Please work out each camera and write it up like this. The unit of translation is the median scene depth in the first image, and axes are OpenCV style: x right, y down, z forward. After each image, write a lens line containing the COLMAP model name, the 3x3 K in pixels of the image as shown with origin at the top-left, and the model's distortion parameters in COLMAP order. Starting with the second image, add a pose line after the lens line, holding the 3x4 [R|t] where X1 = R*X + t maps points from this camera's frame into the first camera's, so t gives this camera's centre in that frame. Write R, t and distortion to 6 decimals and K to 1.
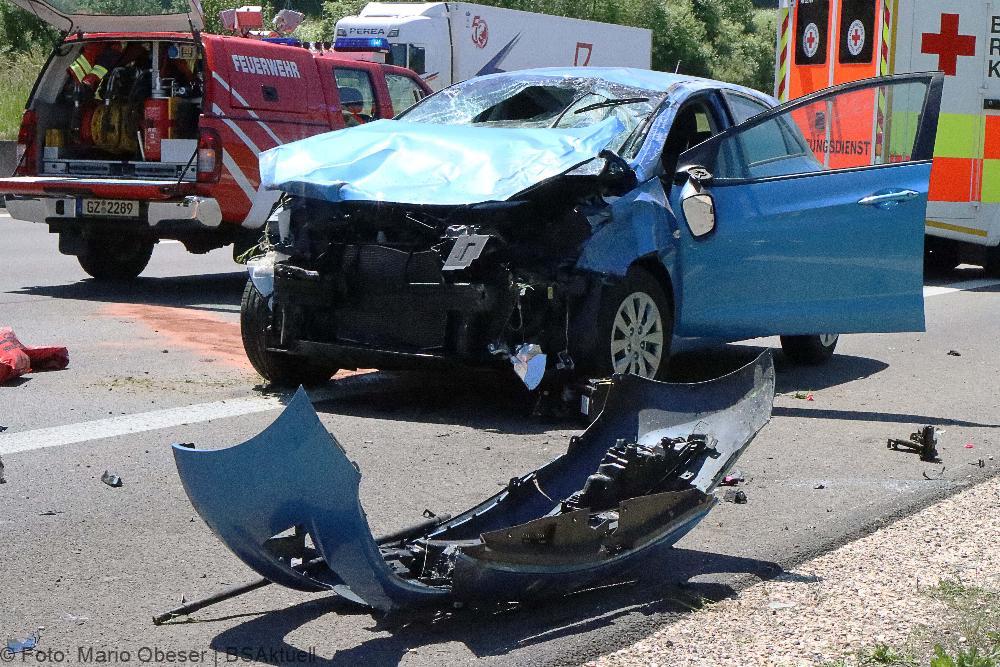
lens RADIAL K [[2283.0, 0, 500.0], [0, 2283.0, 333.5], [0, 0, 1]] dist [-0.018919, -0.215083]
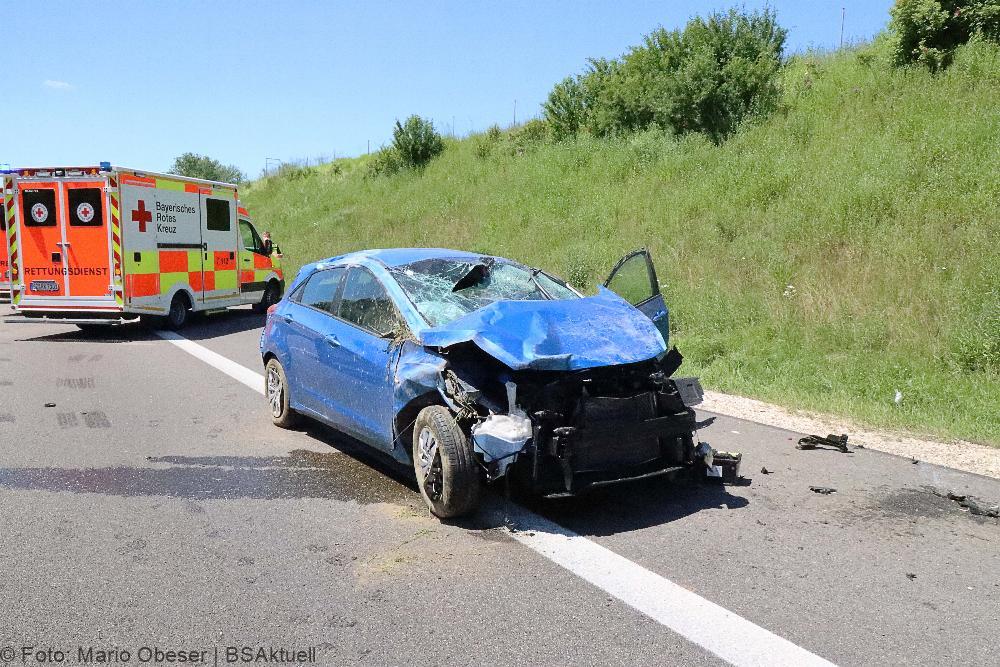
lens RADIAL K [[767.8, 0, 500.0], [0, 767.8, 333.5], [0, 0, 1]] dist [0.003664, 0.003023]
pose [[0.501002, -0.135189, 0.854822, -0.288296], [0.097682, 0.990246, 0.099356, -0.078692], [-0.859916, 0.033723, 0.509321, 0.504914]]
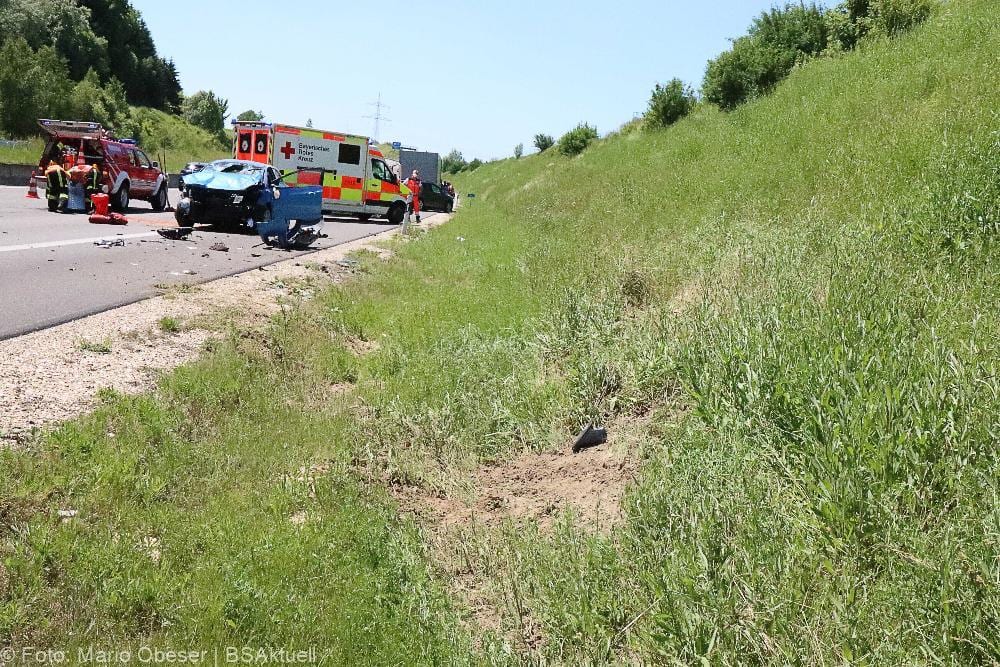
lens RADIAL K [[1042.6, 0, 500.0], [0, 1042.6, 333.5], [0, 0, 1]] dist [0.008076, 0.022776]
pose [[0.887732, -0.017209, 0.460040, -0.332189], [-0.014877, 0.997707, 0.066029, 0.057655], [-0.460121, -0.065460, 0.885440, -0.772980]]
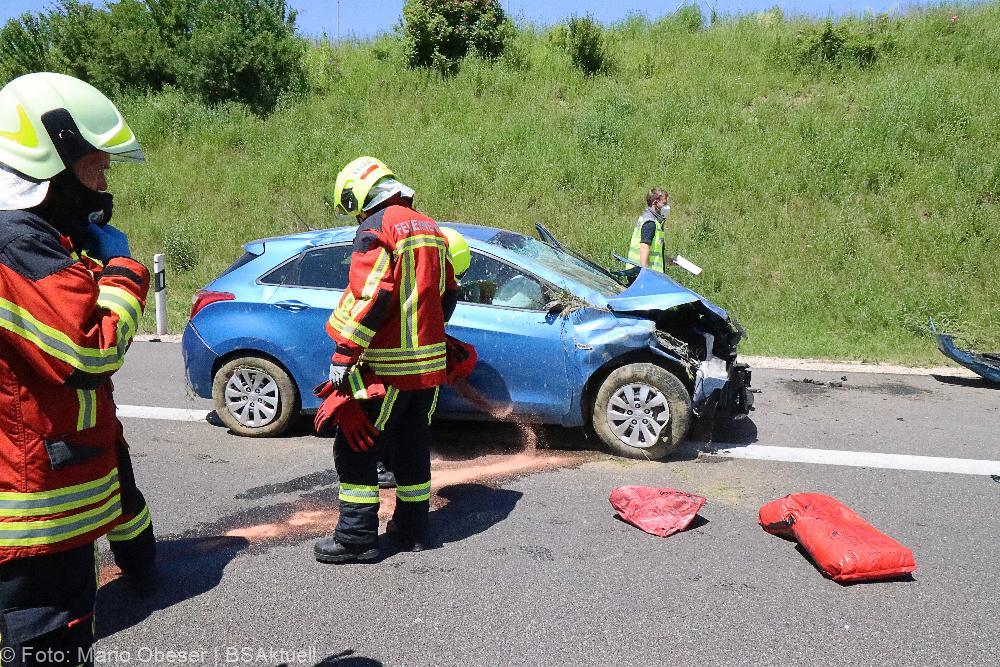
lens RADIAL K [[782.3, 0, 500.0], [0, 782.3, 333.5], [0, 0, 1]] dist [-0.004809, 0.006999]
pose [[-0.260418, -0.173517, 0.949776, -0.352534], [0.070766, 0.977642, 0.198012, -0.106501], [-0.962899, 0.118778, -0.242317, 0.797179]]
